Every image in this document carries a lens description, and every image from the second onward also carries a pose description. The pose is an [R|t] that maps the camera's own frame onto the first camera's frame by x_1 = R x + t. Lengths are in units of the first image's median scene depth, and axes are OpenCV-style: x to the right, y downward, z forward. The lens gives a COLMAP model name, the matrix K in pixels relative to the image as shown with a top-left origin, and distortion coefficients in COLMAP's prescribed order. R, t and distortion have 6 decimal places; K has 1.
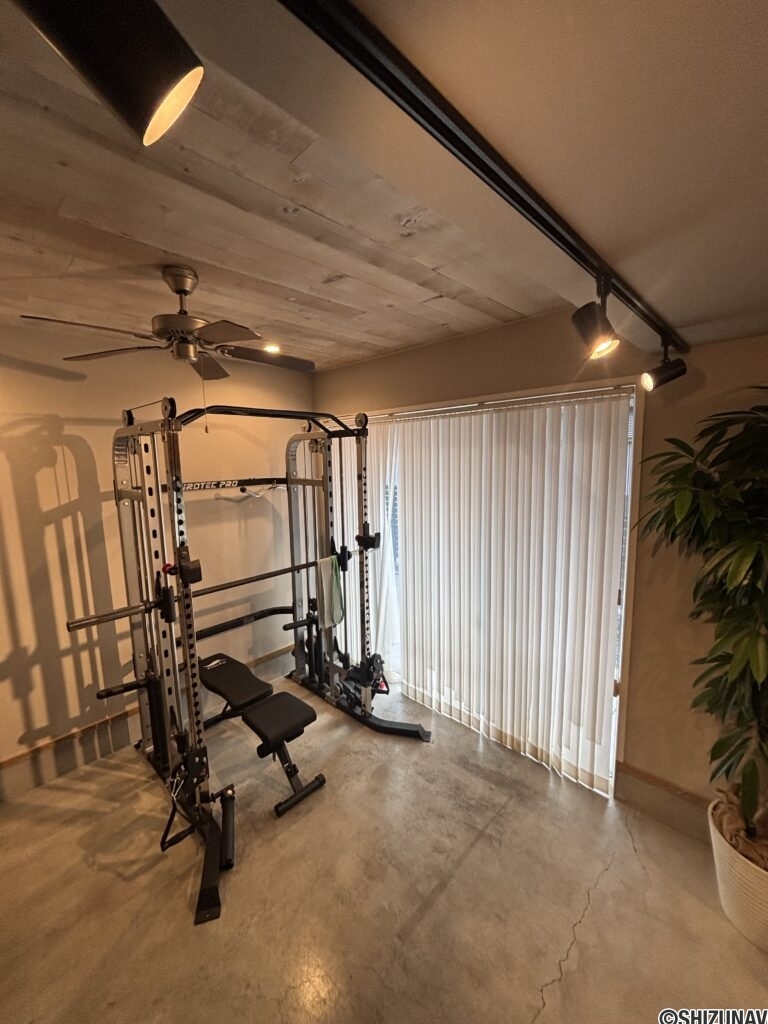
lens RADIAL K [[411.9, 0, 382.7], [0, 411.9, 512.0], [0, 0, 1]] dist [-0.002149, -0.000238]
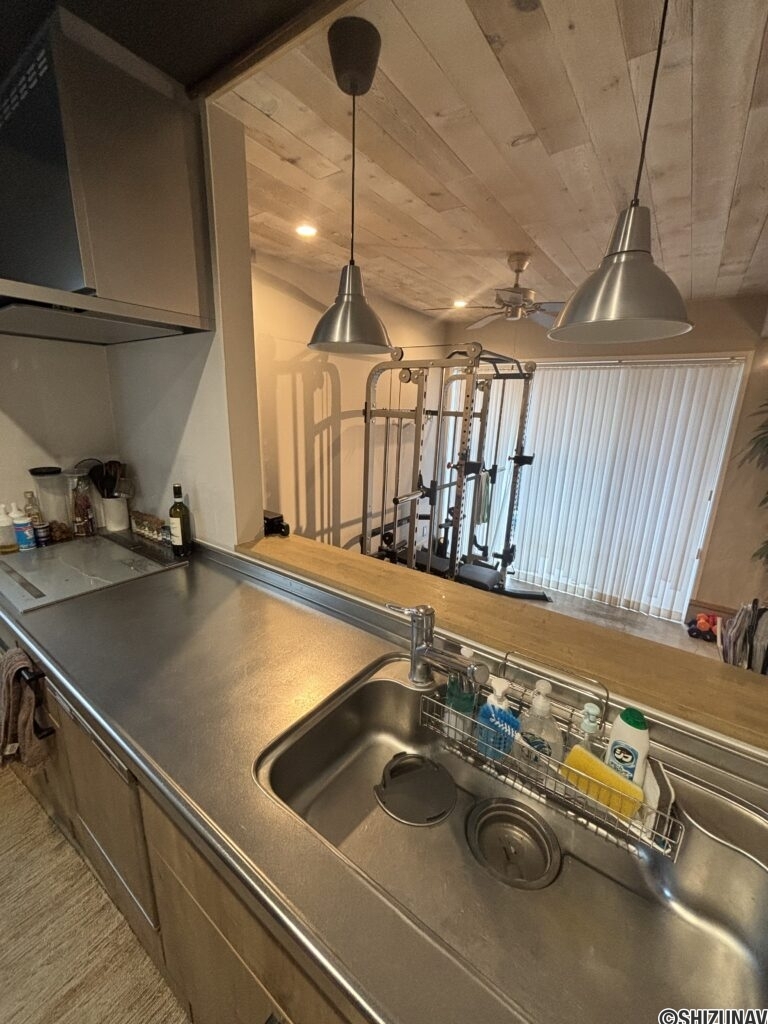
lens RADIAL K [[411.9, 0, 386.3], [0, 411.9, 512.4], [0, 0, 1]] dist [-0.002149, -0.000238]
pose [[0.989462, 0.019544, 0.143468, -0.704117], [-0.036086, 0.992869, 0.113620, 0.109962], [-0.140224, -0.117600, 0.983111, -0.304687]]
